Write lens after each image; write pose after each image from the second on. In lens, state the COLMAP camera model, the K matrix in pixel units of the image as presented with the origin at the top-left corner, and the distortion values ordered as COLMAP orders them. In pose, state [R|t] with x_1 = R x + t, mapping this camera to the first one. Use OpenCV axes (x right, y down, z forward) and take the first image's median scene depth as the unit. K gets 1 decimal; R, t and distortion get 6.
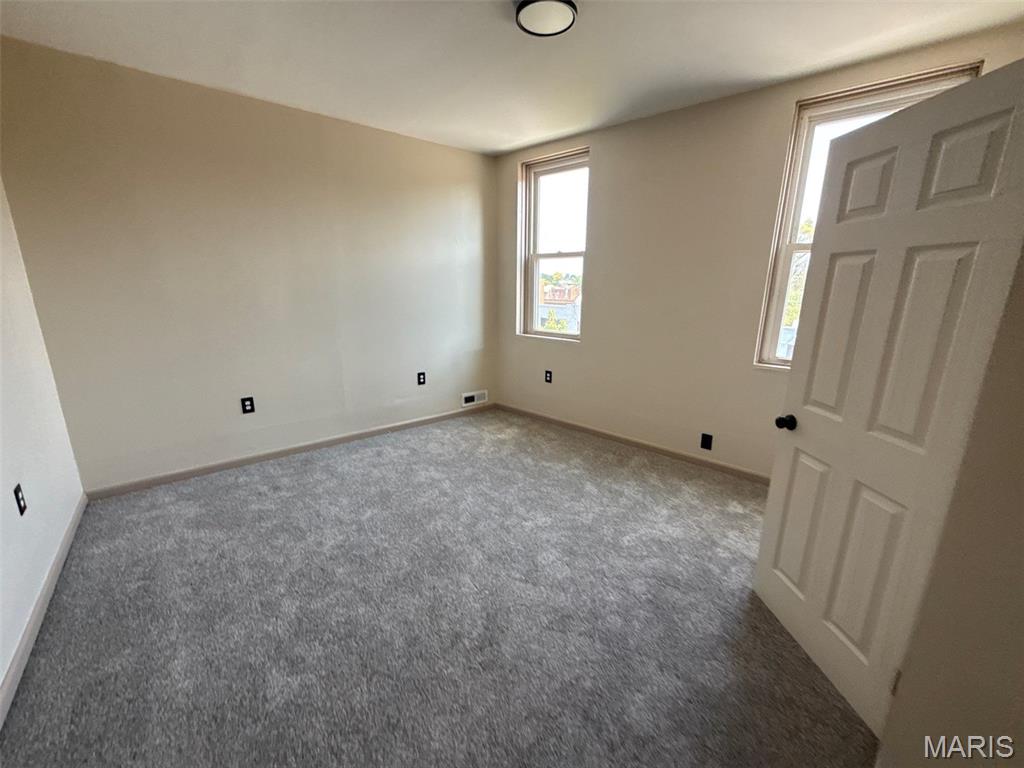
lens RADIAL K [[411.3, 0, 514.3], [0, 411.3, 382.2], [0, 0, 1]] dist [0.001436, 0.000164]
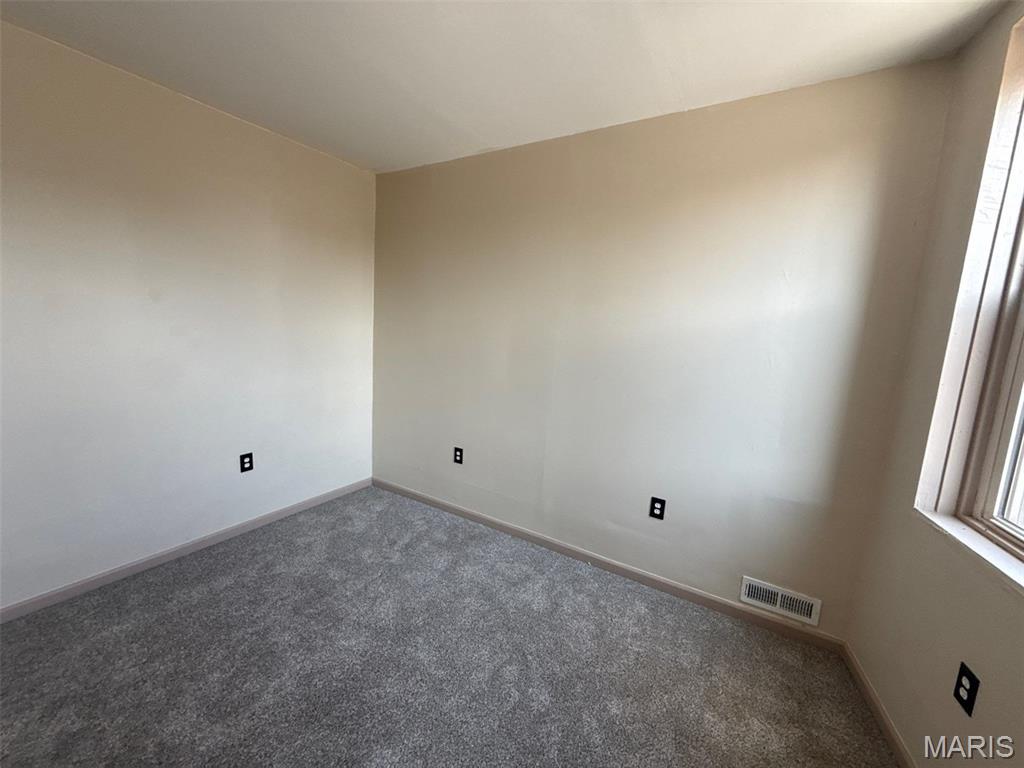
lens RADIAL K [[411.3, 0, 514.3], [0, 411.3, 382.2], [0, 0, 1]] dist [0.001436, 0.000164]
pose [[0.316045, 0.143644, -0.937807, 0.239841], [-0.268743, 0.961541, 0.056712, -0.163613], [0.909886, 0.234106, 0.342493, 0.577312]]
